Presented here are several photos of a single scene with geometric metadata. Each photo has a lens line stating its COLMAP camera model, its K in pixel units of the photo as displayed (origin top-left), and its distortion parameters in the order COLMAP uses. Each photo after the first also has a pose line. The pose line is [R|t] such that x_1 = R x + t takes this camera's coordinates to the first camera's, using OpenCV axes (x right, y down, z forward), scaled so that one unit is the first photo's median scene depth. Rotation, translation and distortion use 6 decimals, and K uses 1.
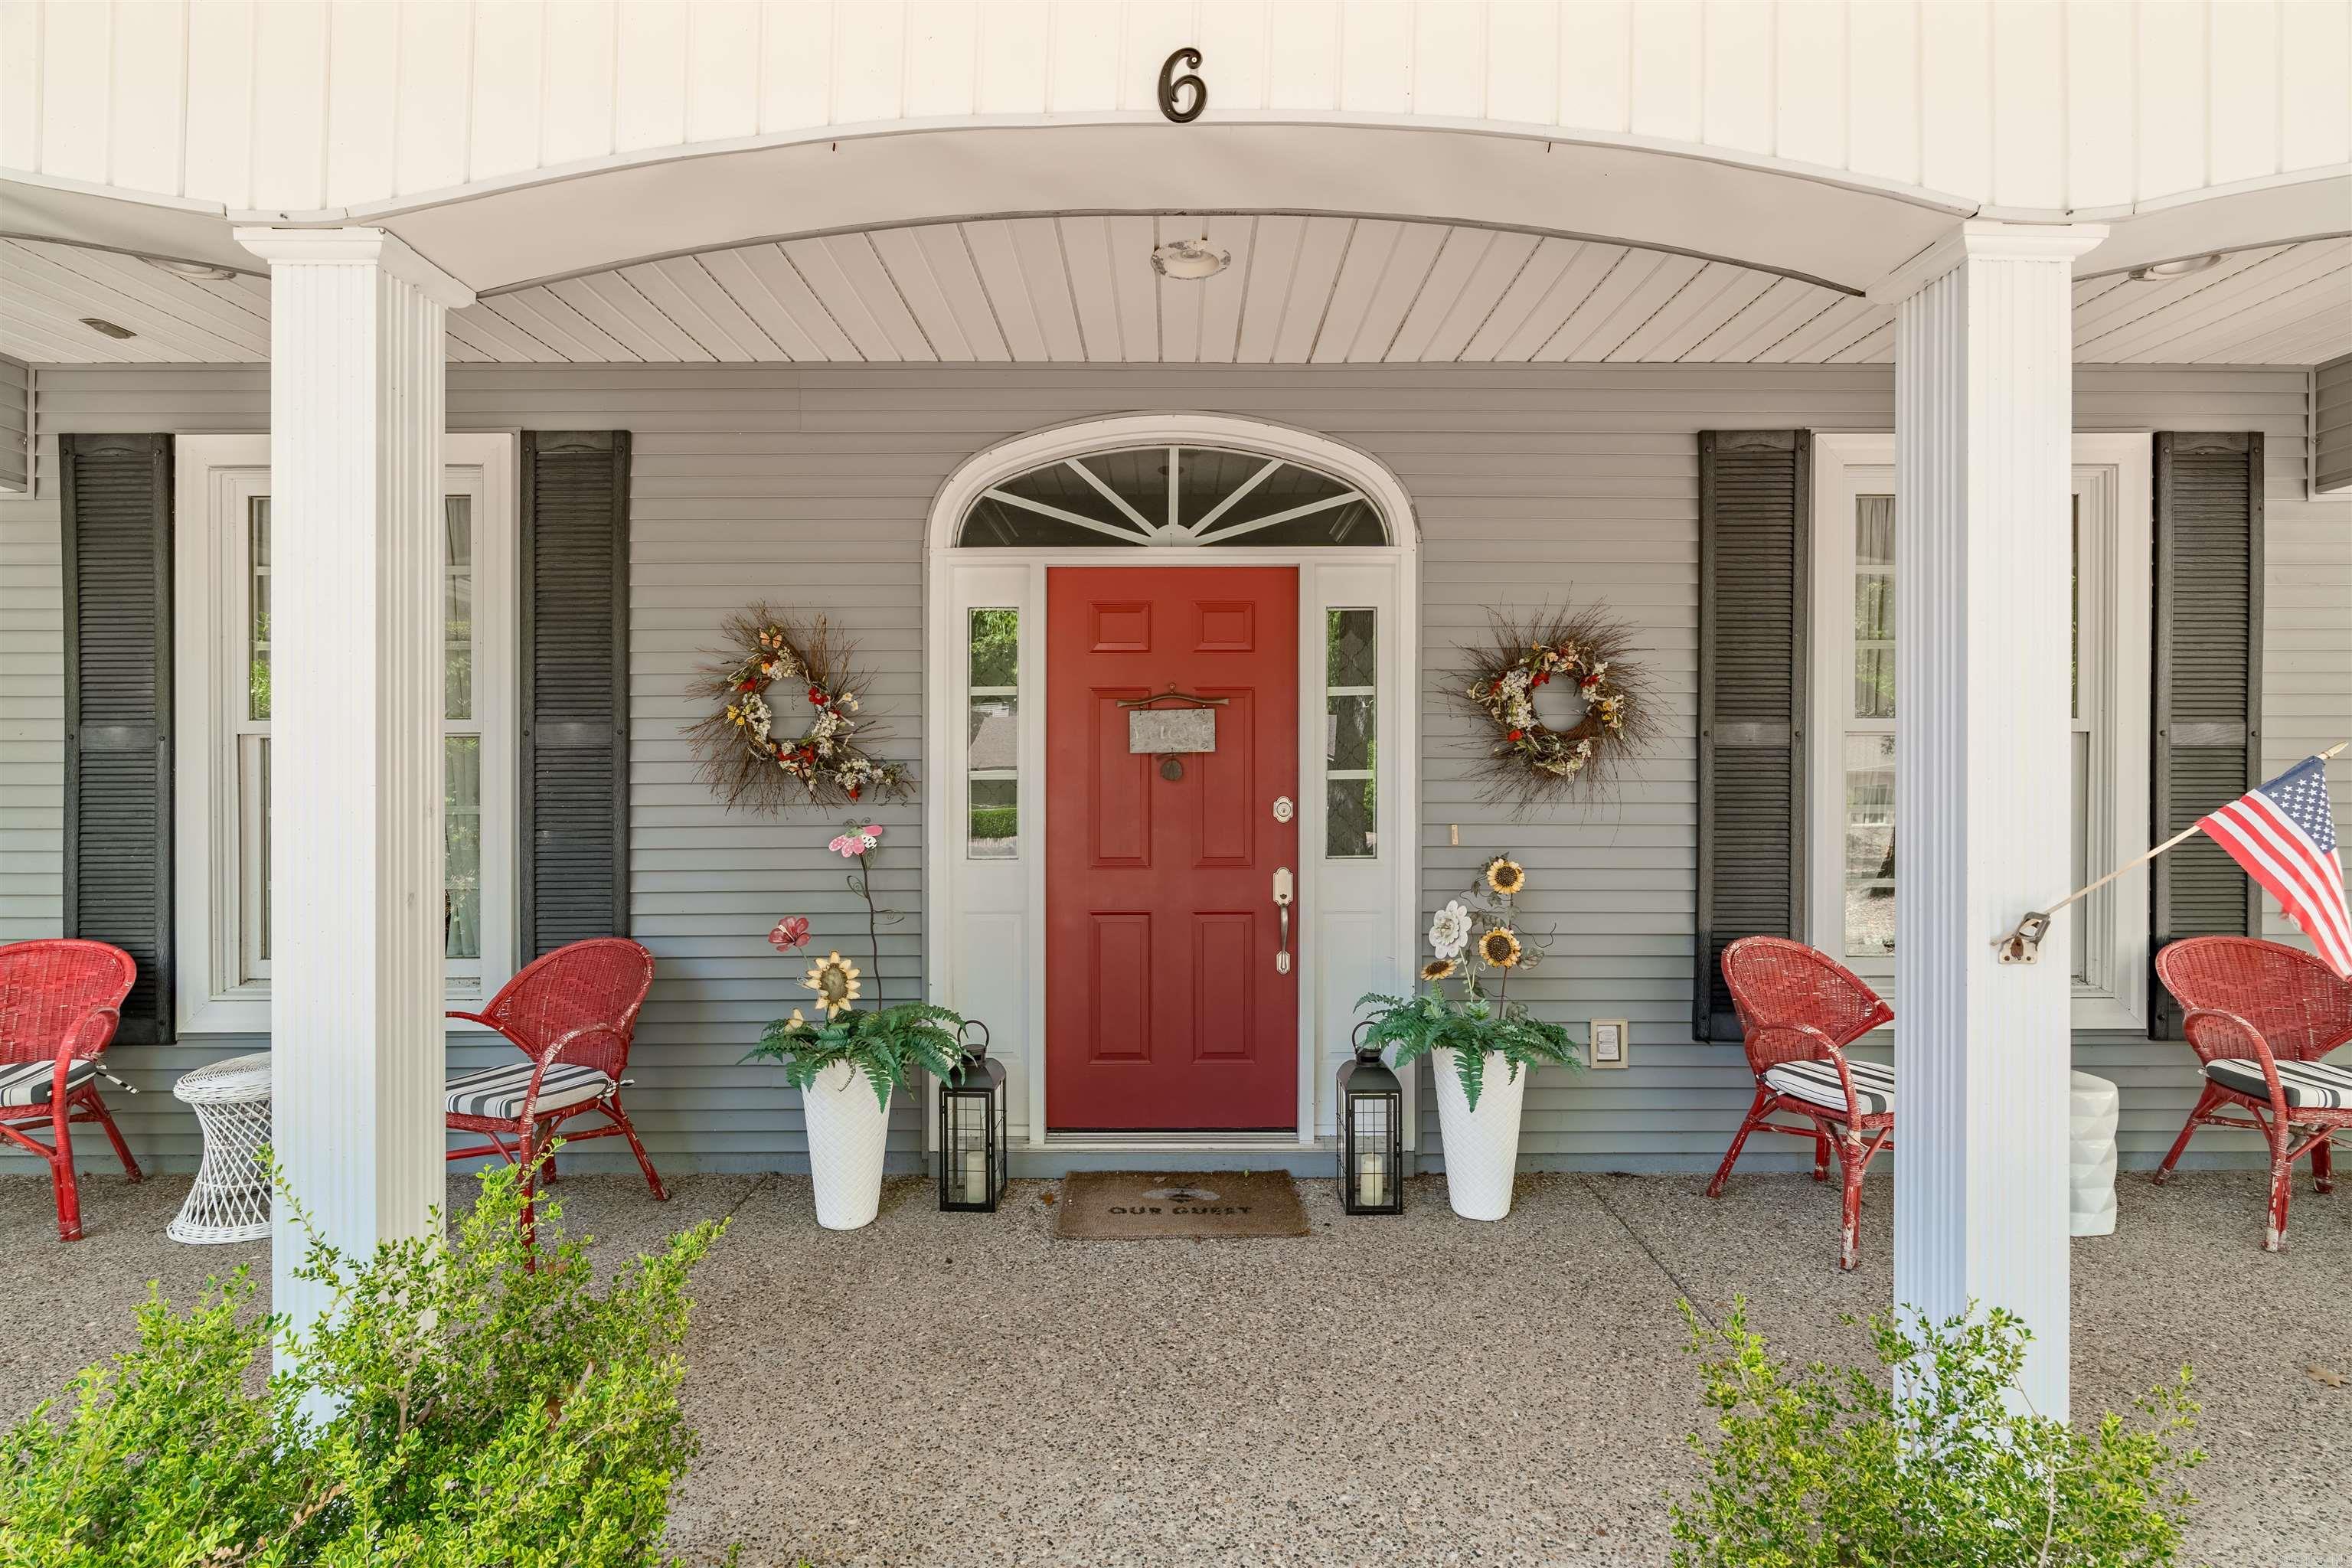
lens RADIAL K [[1083.5, 0, 1178.4], [0, 1083.5, 783.7], [0, 0, 1]] dist [-0.001285, 0.000723]
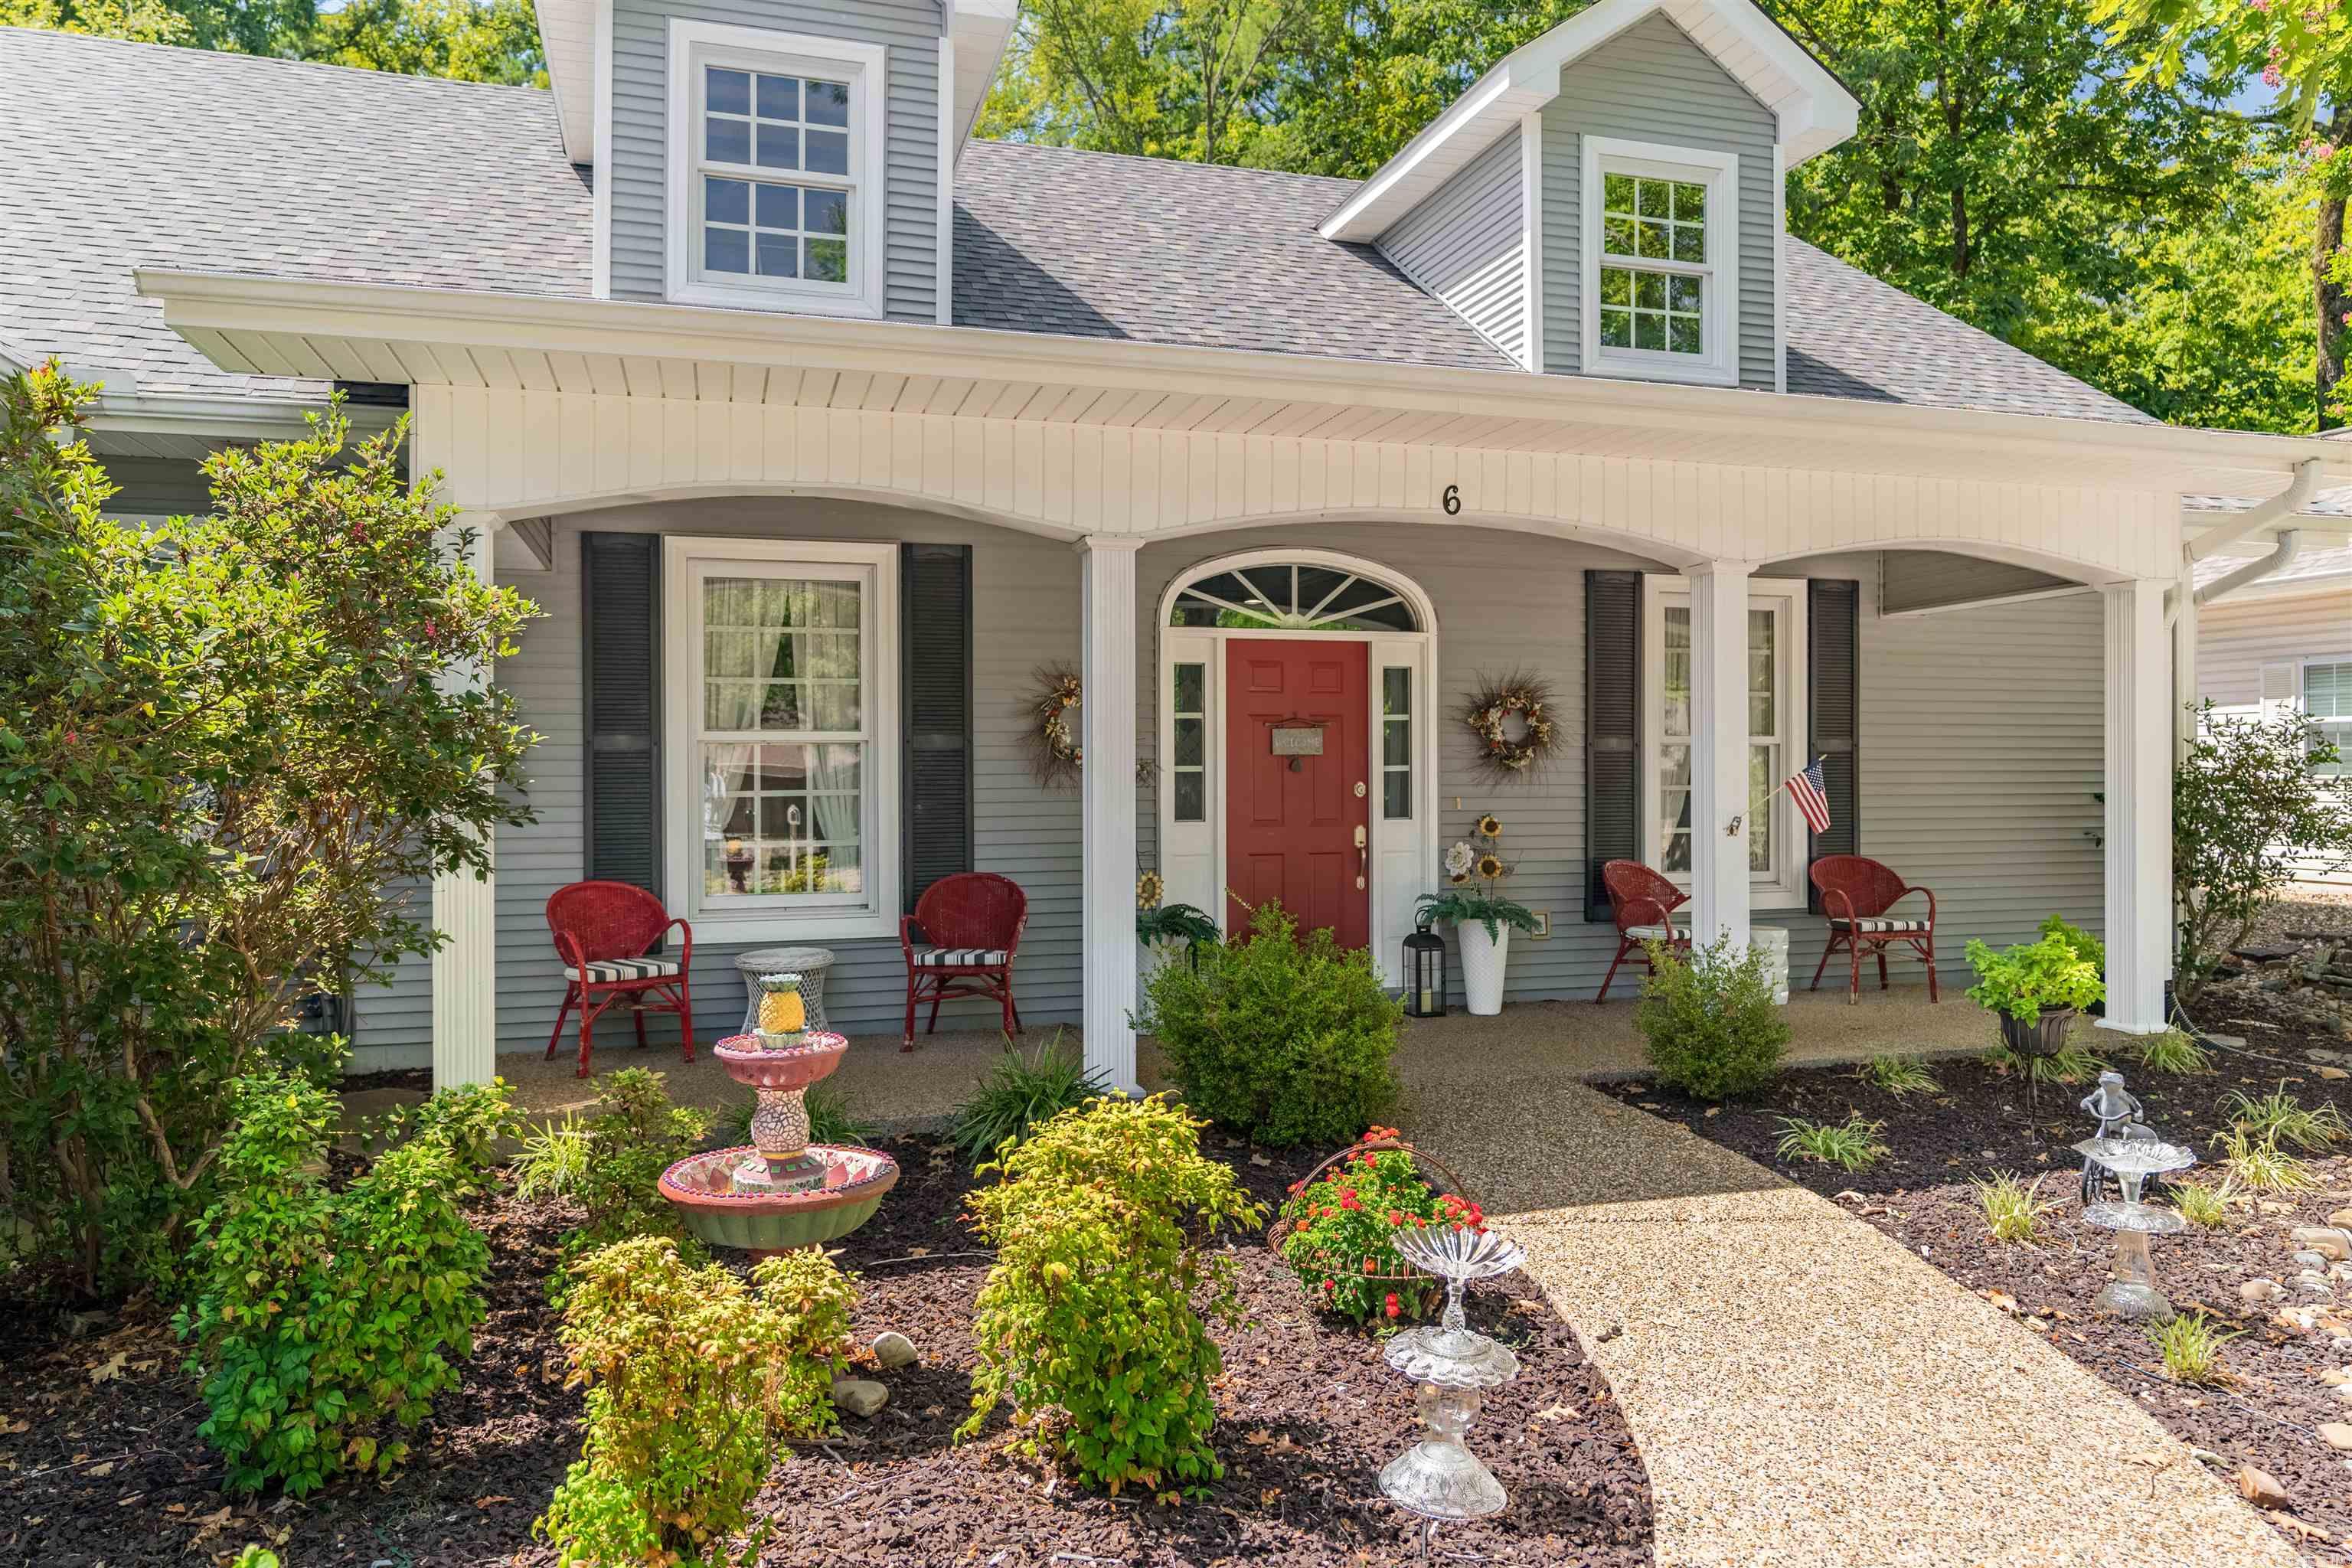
lens RADIAL K [[1575.0, 0, 1176.0], [0, 1575.0, 775.5], [0, 0, 1]] dist [0.003540, -0.000256]
pose [[0.959940, -0.001455, 0.280203, -0.855216], [0.005000, 0.999916, -0.011934, 0.030208], [-0.280162, 0.012857, 0.959867, -1.232358]]
